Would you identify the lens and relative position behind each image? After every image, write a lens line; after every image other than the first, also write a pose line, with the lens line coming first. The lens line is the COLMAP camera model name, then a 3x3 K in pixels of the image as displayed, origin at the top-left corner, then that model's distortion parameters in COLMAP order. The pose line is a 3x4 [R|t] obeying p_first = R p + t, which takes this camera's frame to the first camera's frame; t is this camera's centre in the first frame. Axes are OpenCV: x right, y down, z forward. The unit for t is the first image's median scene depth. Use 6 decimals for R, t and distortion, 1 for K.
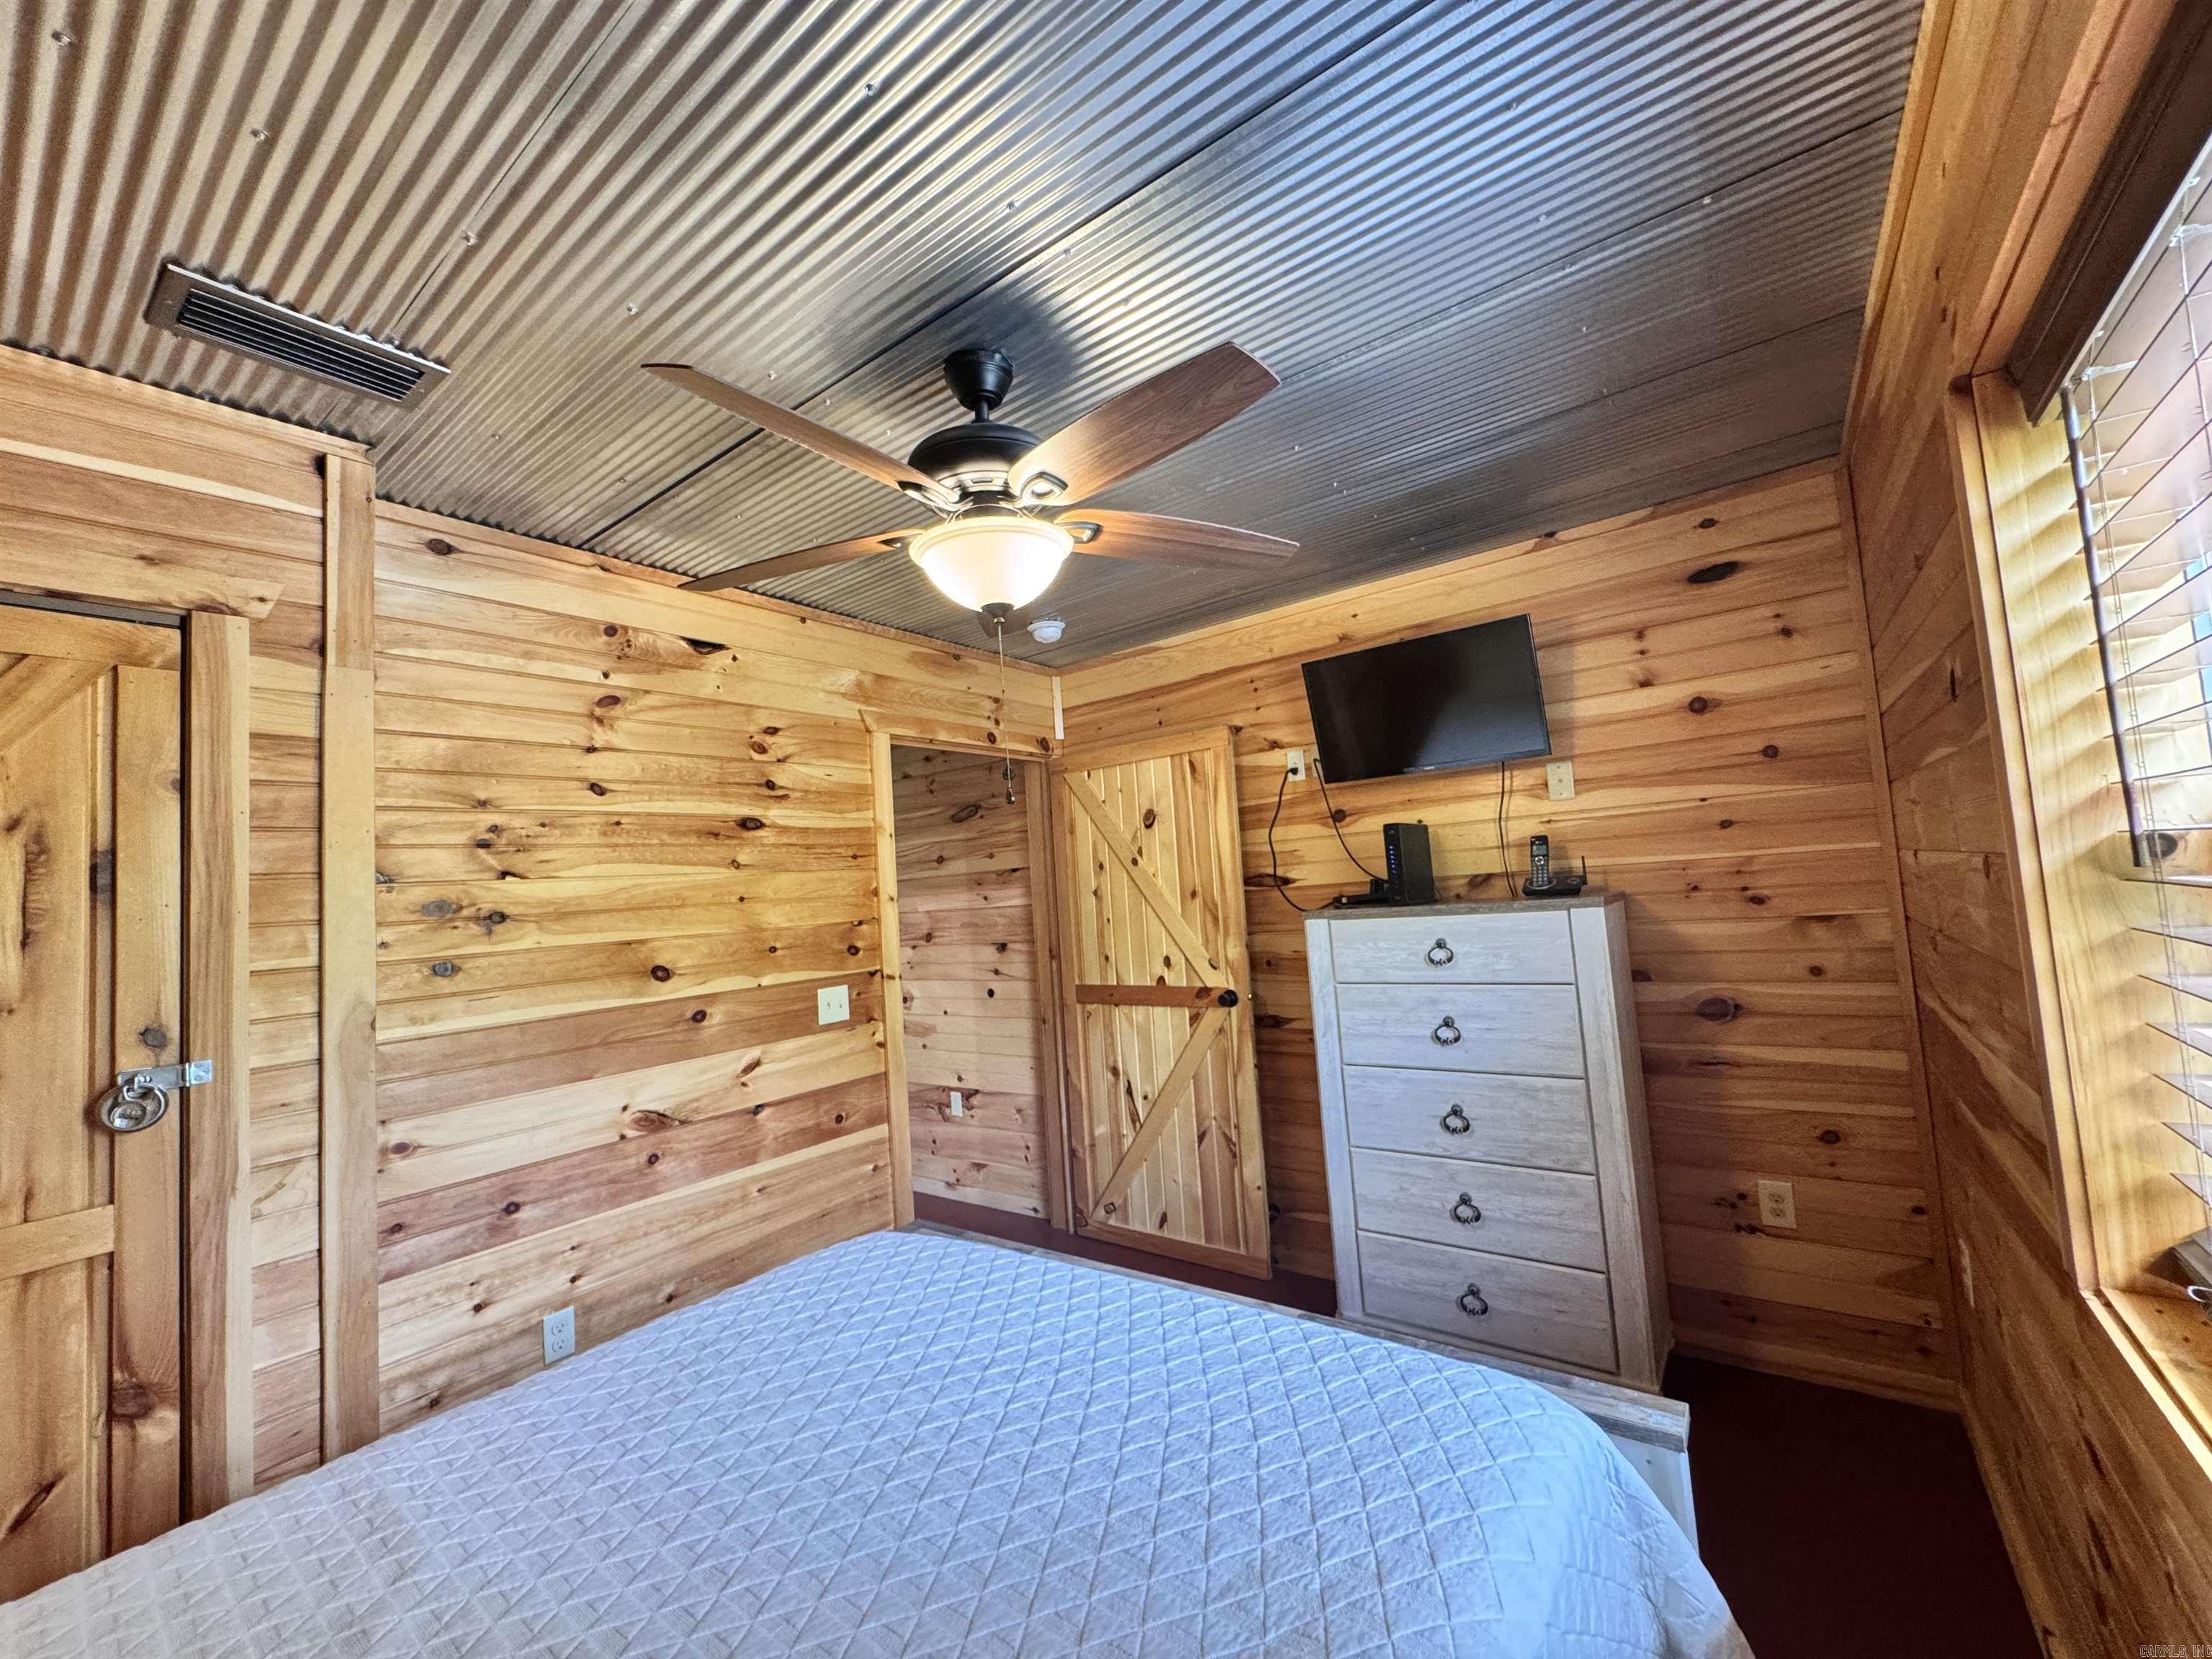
lens RADIAL K [[885.5, 0, 1108.9], [0, 885.5, 829.9], [0, 0, 1]] dist [-0.002202, 0.000067]
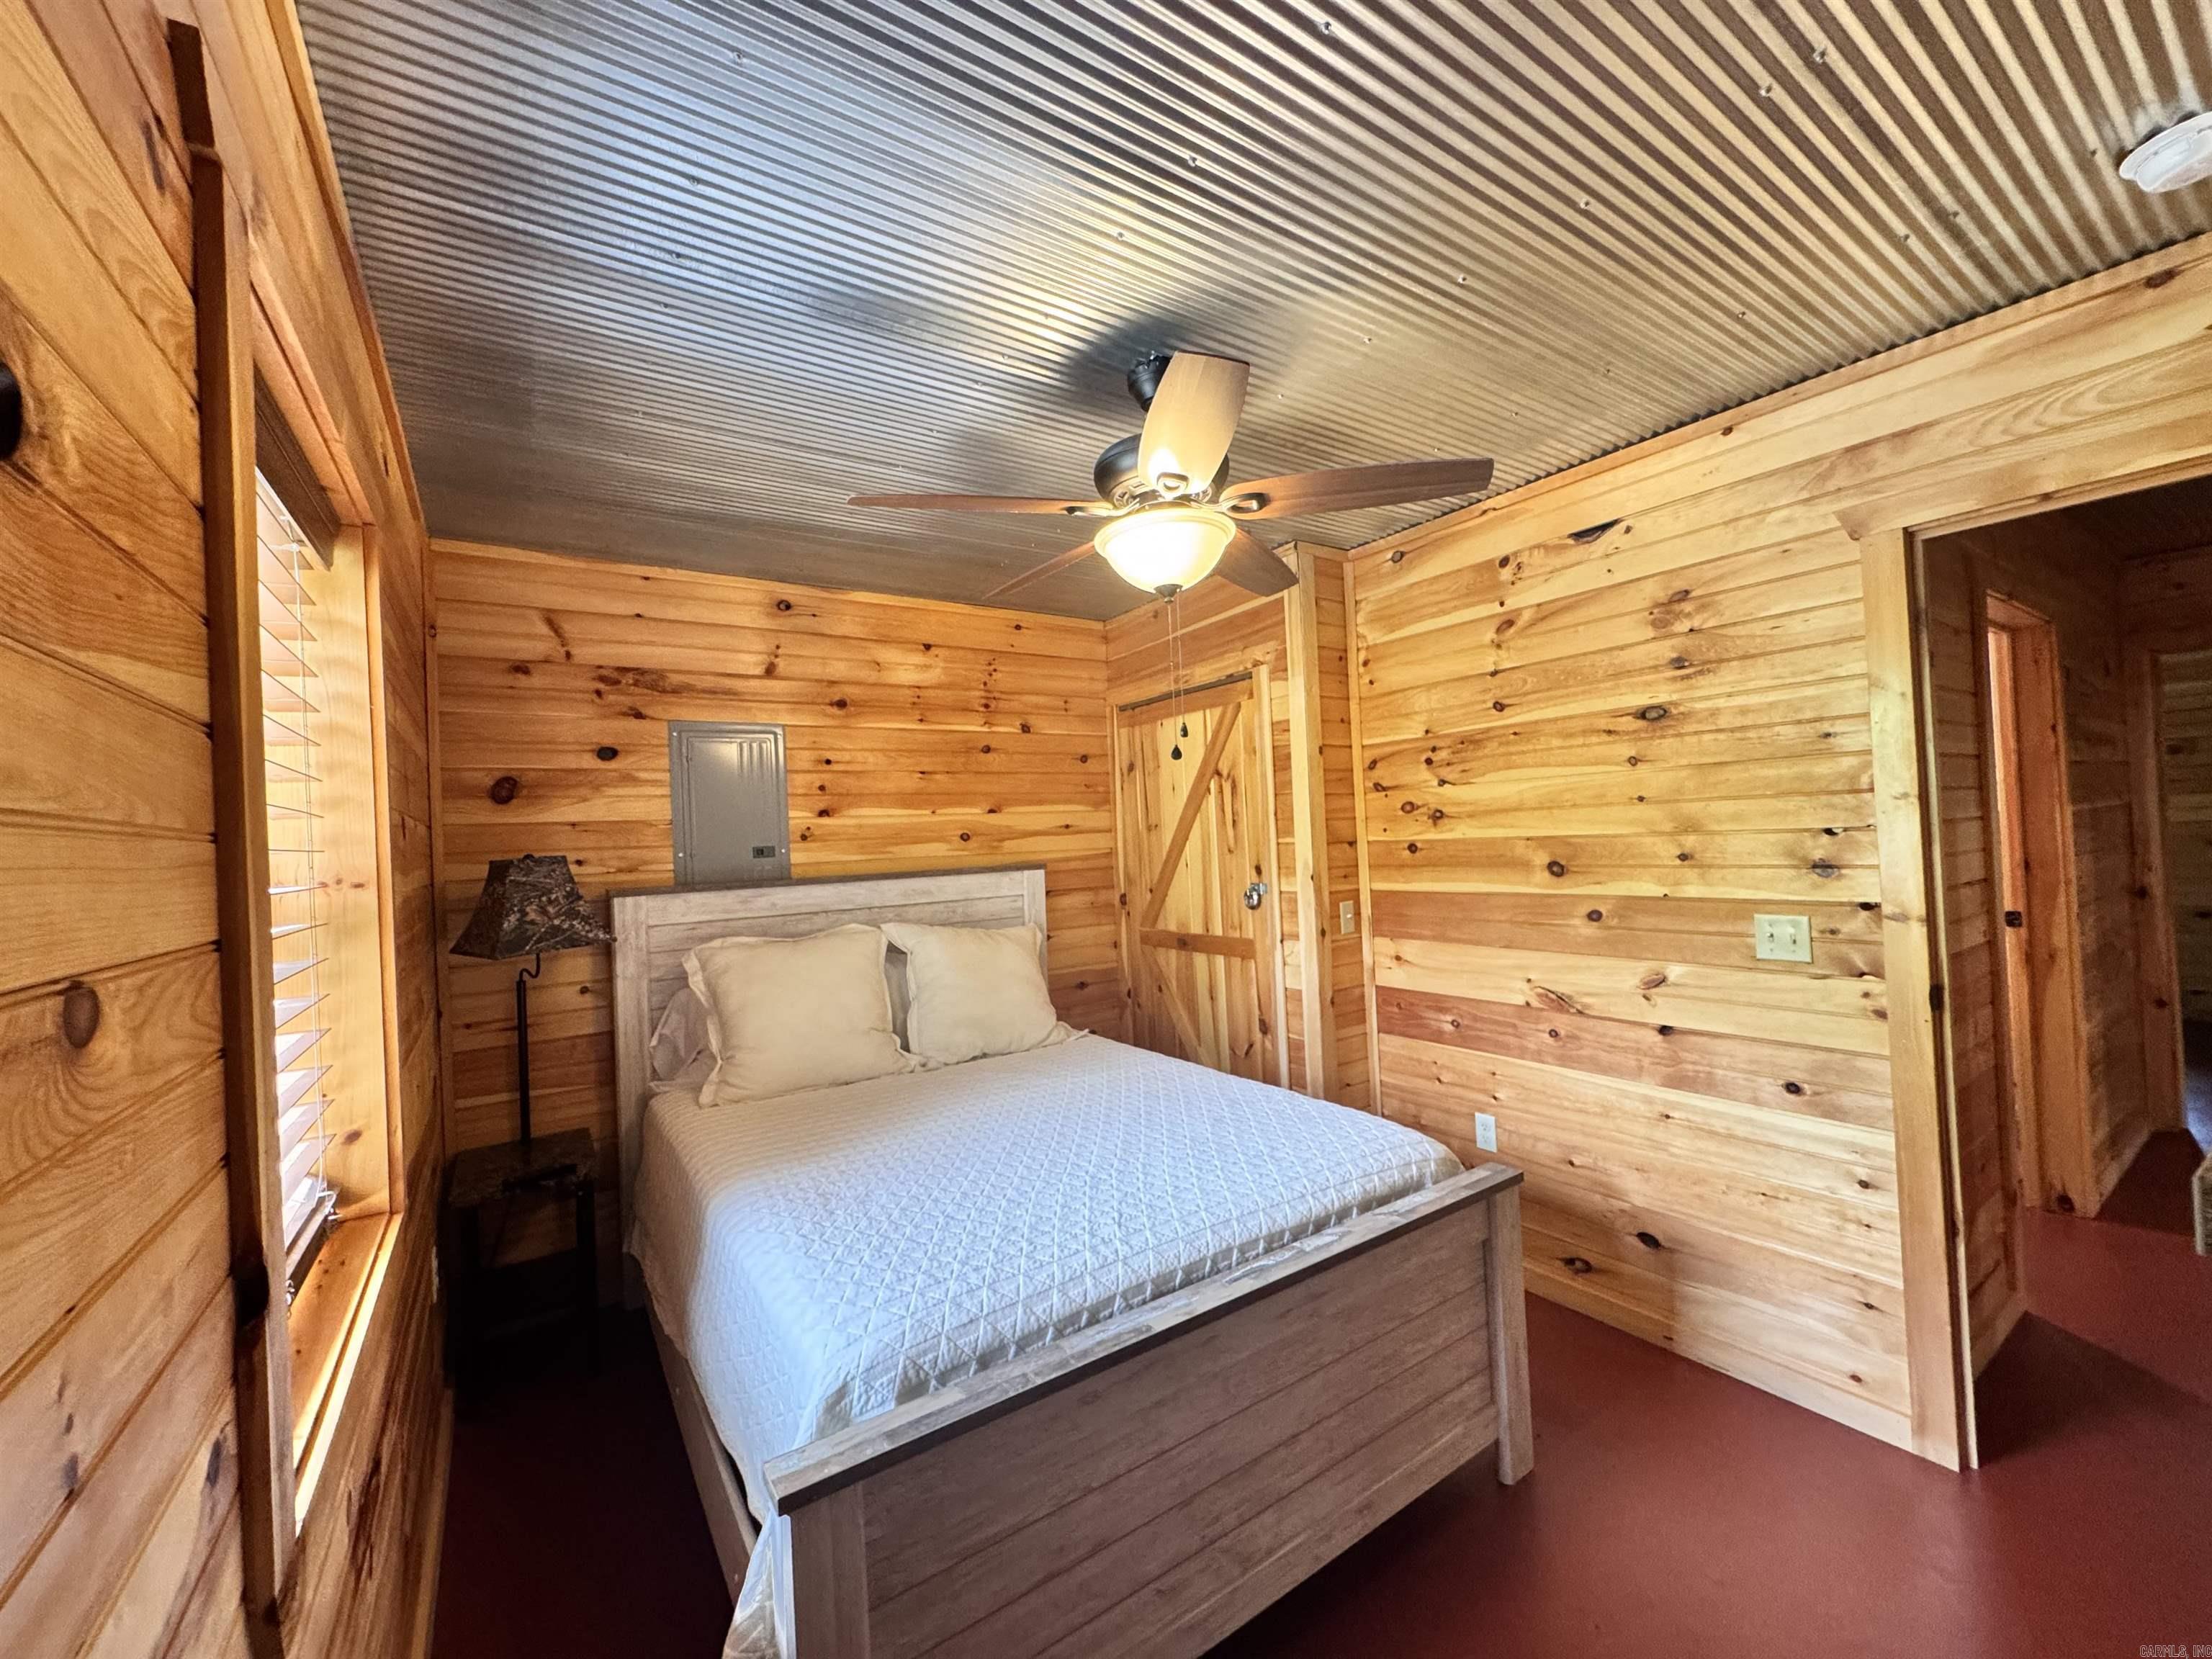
lens RADIAL K [[885.5, 0, 1108.9], [0, 885.5, 829.9], [0, 0, 1]] dist [-0.002202, 0.000067]
pose [[-0.325663, 0.076602, -0.942378, 0.753648], [0.131754, 0.990665, 0.034996, 0.007339], [0.936261, -0.112765, -0.332716, 0.952471]]
